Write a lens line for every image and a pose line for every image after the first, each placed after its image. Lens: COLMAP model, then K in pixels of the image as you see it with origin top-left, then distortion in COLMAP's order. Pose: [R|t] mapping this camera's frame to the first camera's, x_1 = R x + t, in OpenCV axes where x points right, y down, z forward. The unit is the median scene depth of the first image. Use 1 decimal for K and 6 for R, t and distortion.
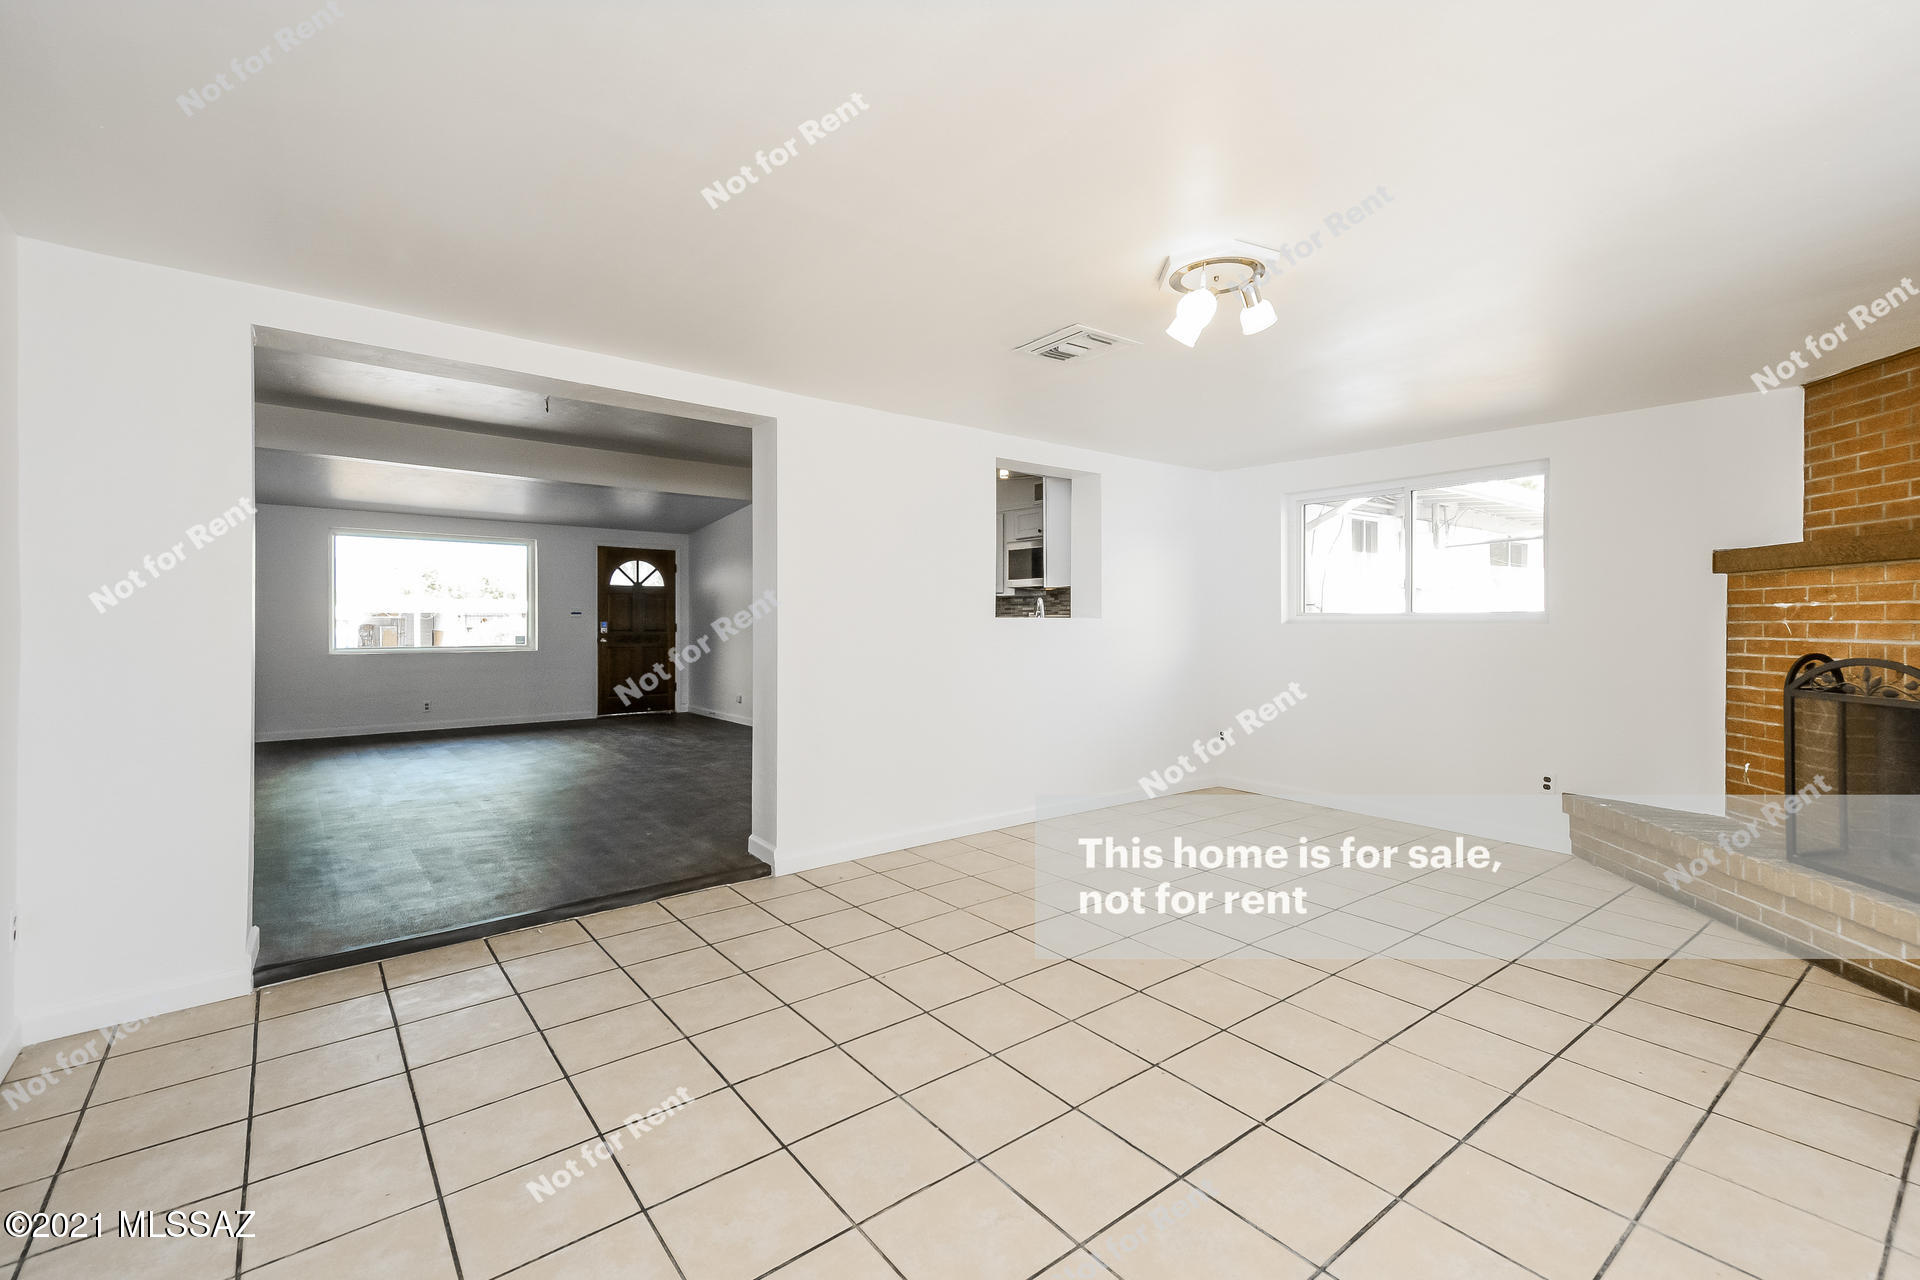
lens RADIAL K [[837.6, 0, 991.5], [0, 837.6, 620.4], [0, 0, 1]] dist [0.052417, -0.009498]
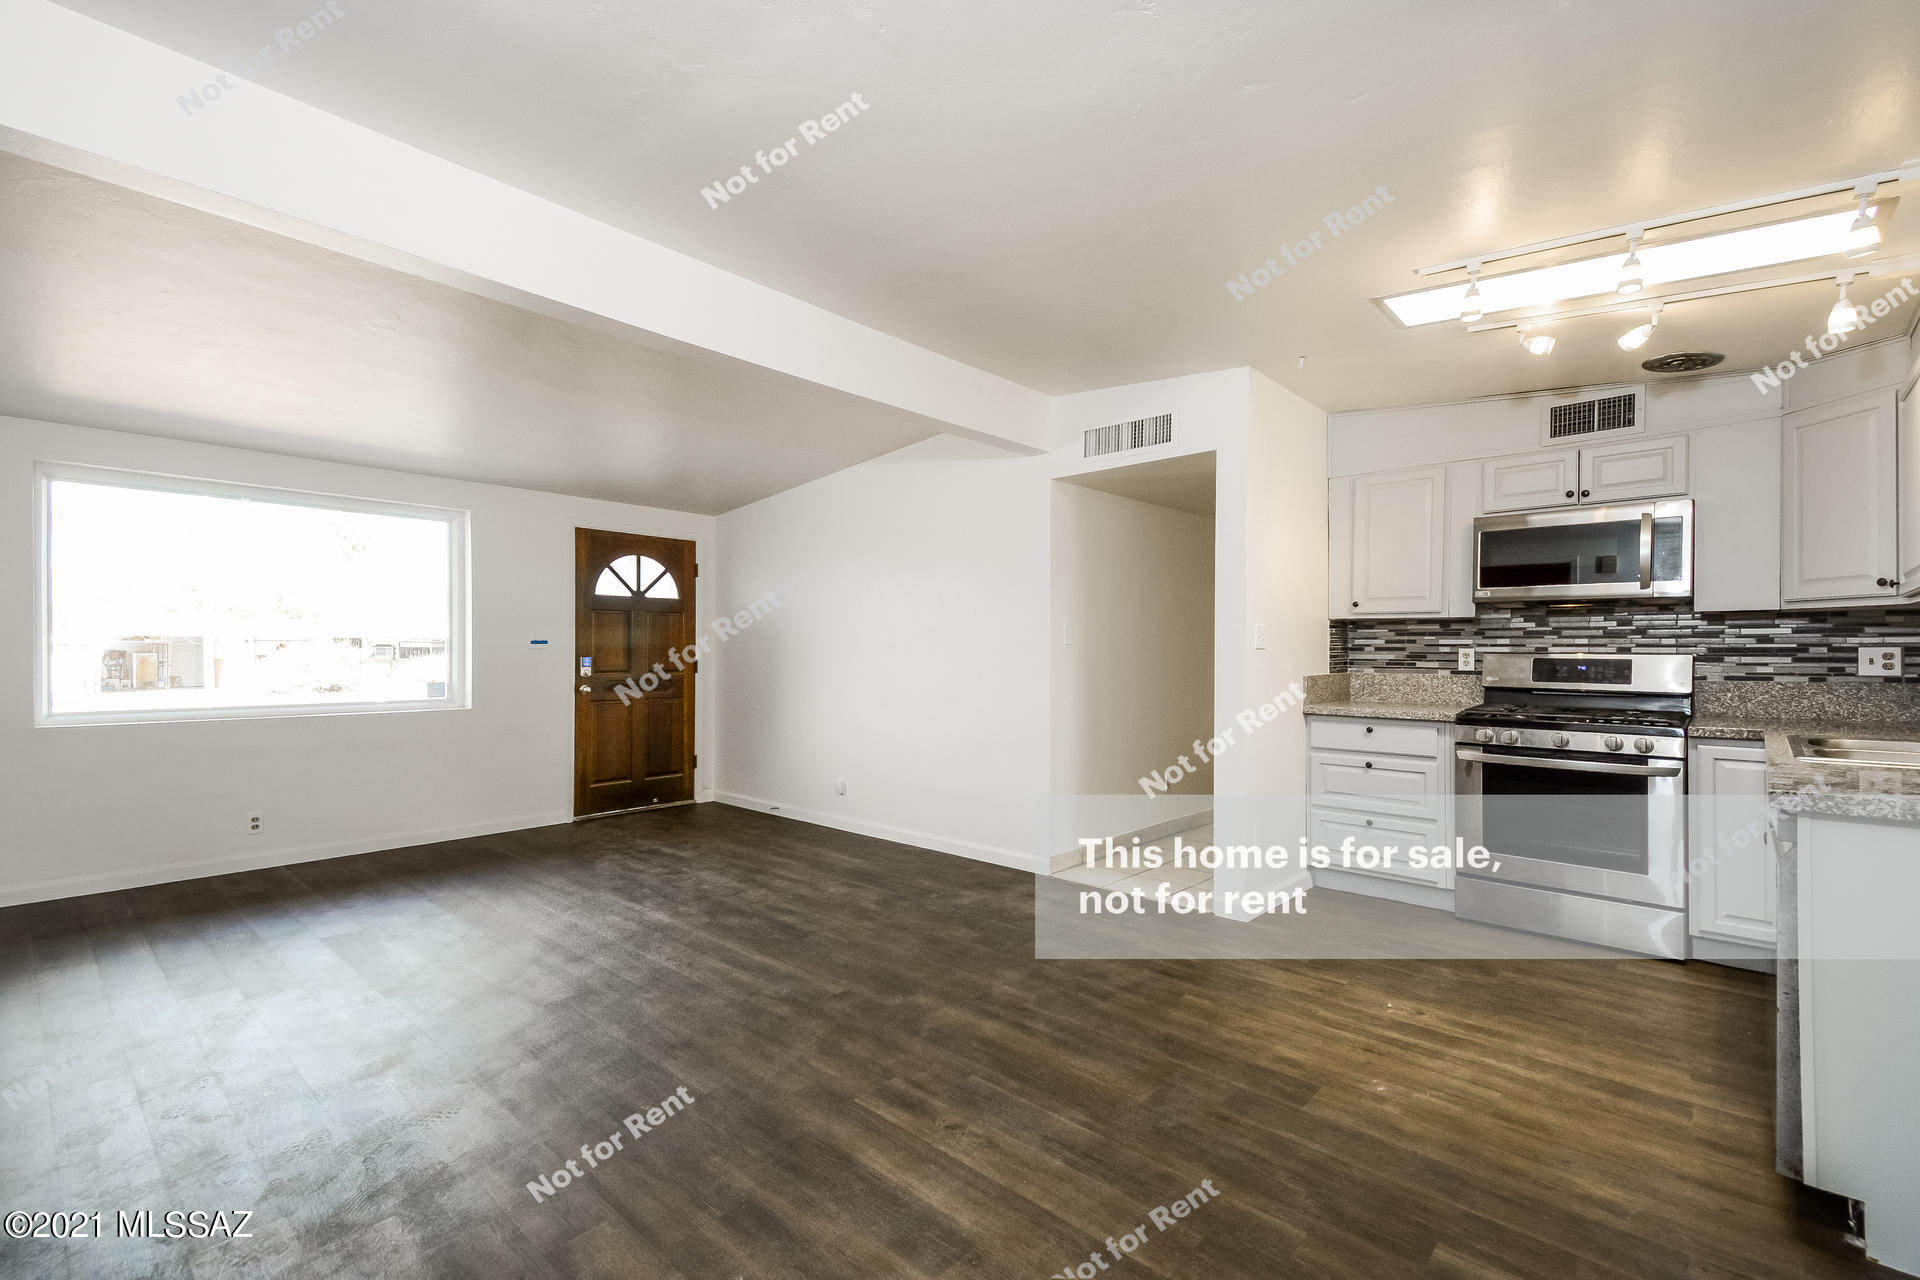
lens RADIAL K [[837.6, 0, 983.2], [0, 837.6, 643.1], [0, 0, 1]] dist [0.052417, -0.009498]
pose [[0.988123, 0.004610, 0.153595, -0.269024], [-0.003952, 0.999982, -0.004587, -0.006257], [-0.153614, 0.003925, 0.988123, 0.367229]]
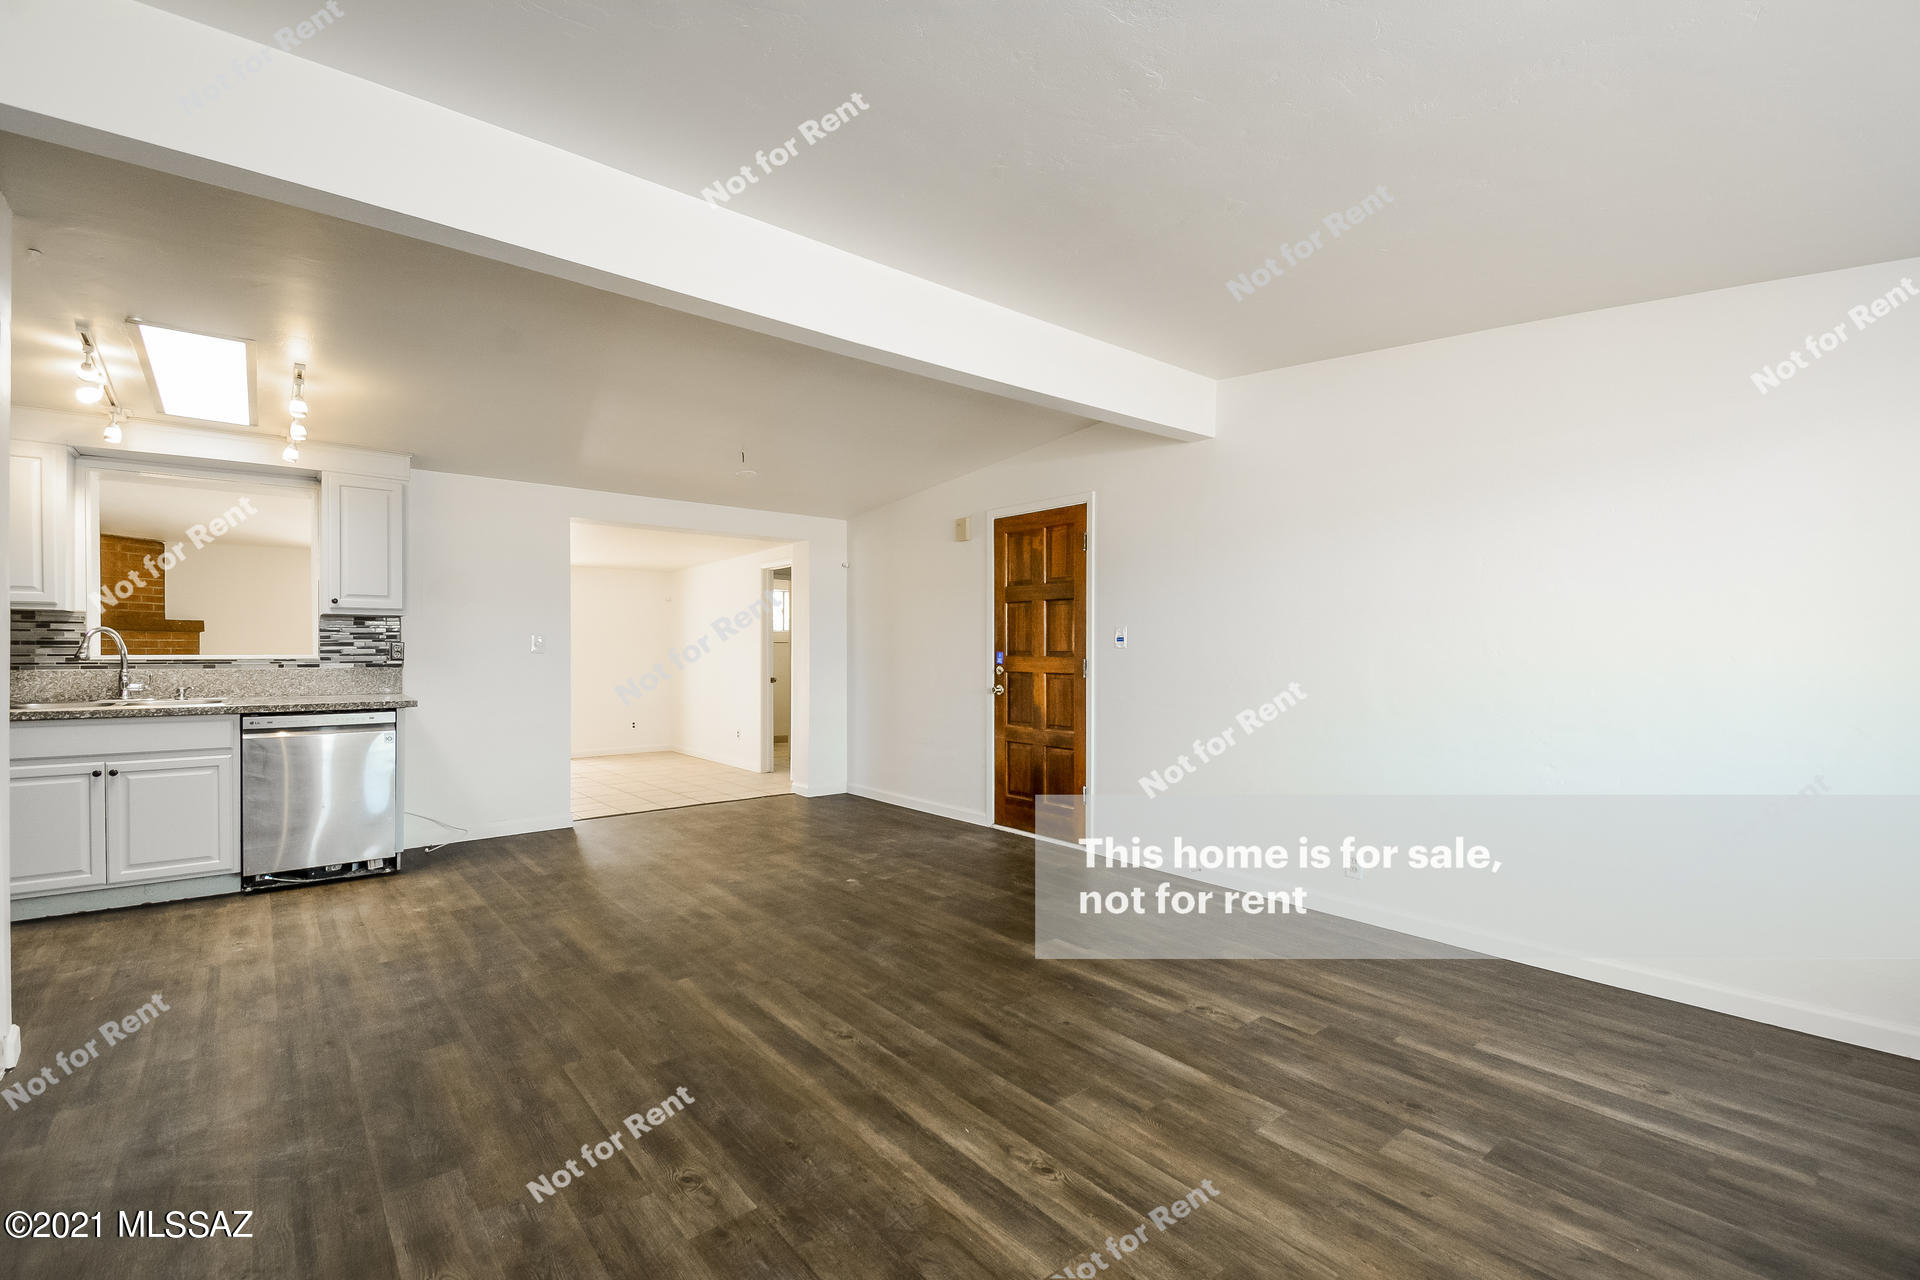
lens RADIAL K [[837.6, 0, 973.7], [0, 837.6, 658.7], [0, 0, 1]] dist [0.052417, -0.009498]
pose [[-0.999983, -0.004099, -0.004126, -0.371944], [-0.004137, 0.999949, 0.009185, -0.004577], [0.004088, 0.009202, -0.999949, 0.951971]]
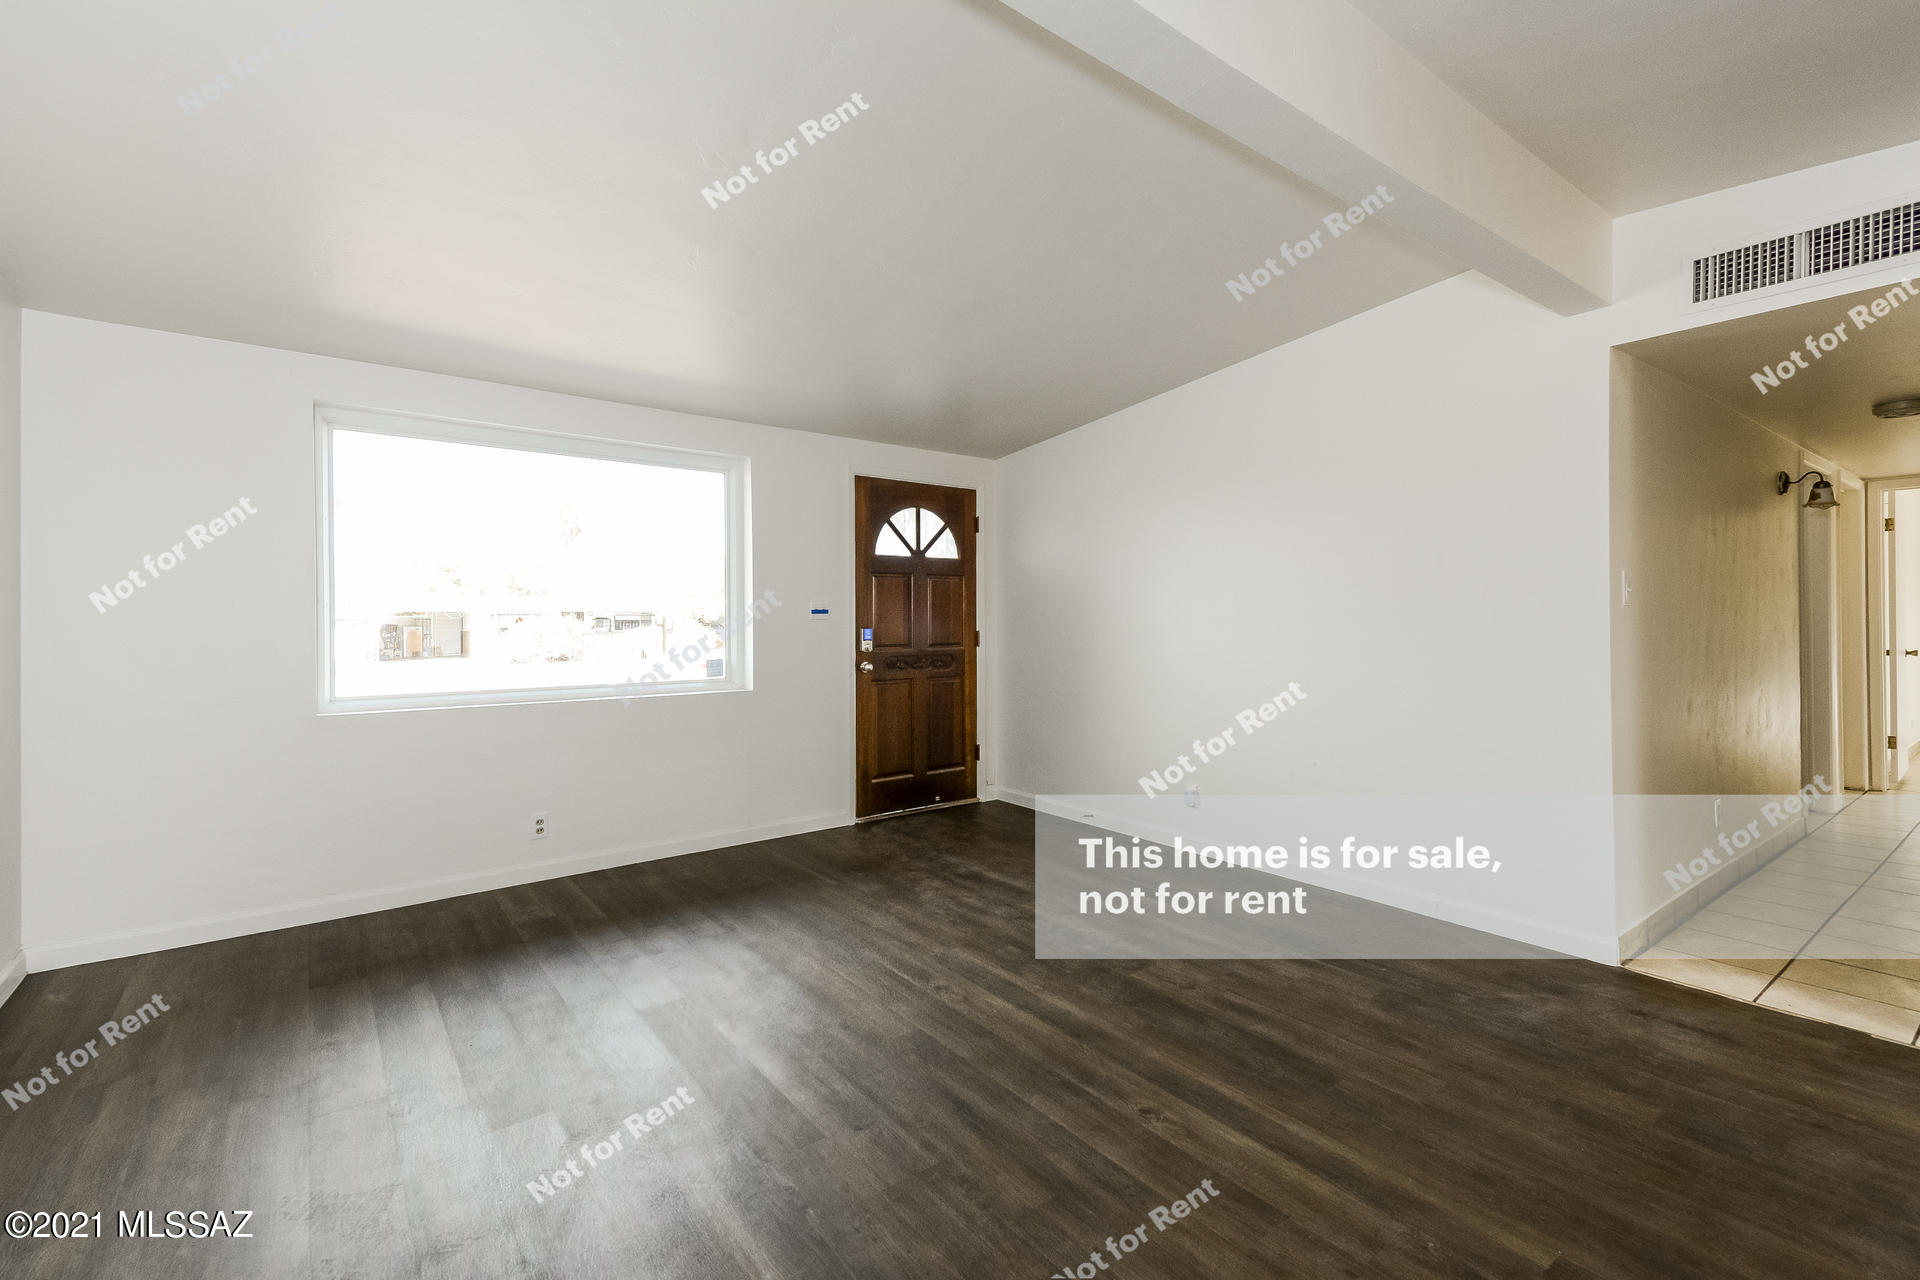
lens RADIAL K [[837.6, 0, 992.1], [0, 837.6, 614.7], [0, 0, 1]] dist [0.052417, -0.009498]
pose [[0.999869, -0.003882, -0.015700, -0.368179], [0.003851, 0.999990, -0.002055, -0.005138], [0.015708, 0.001994, 0.999875, 0.499480]]
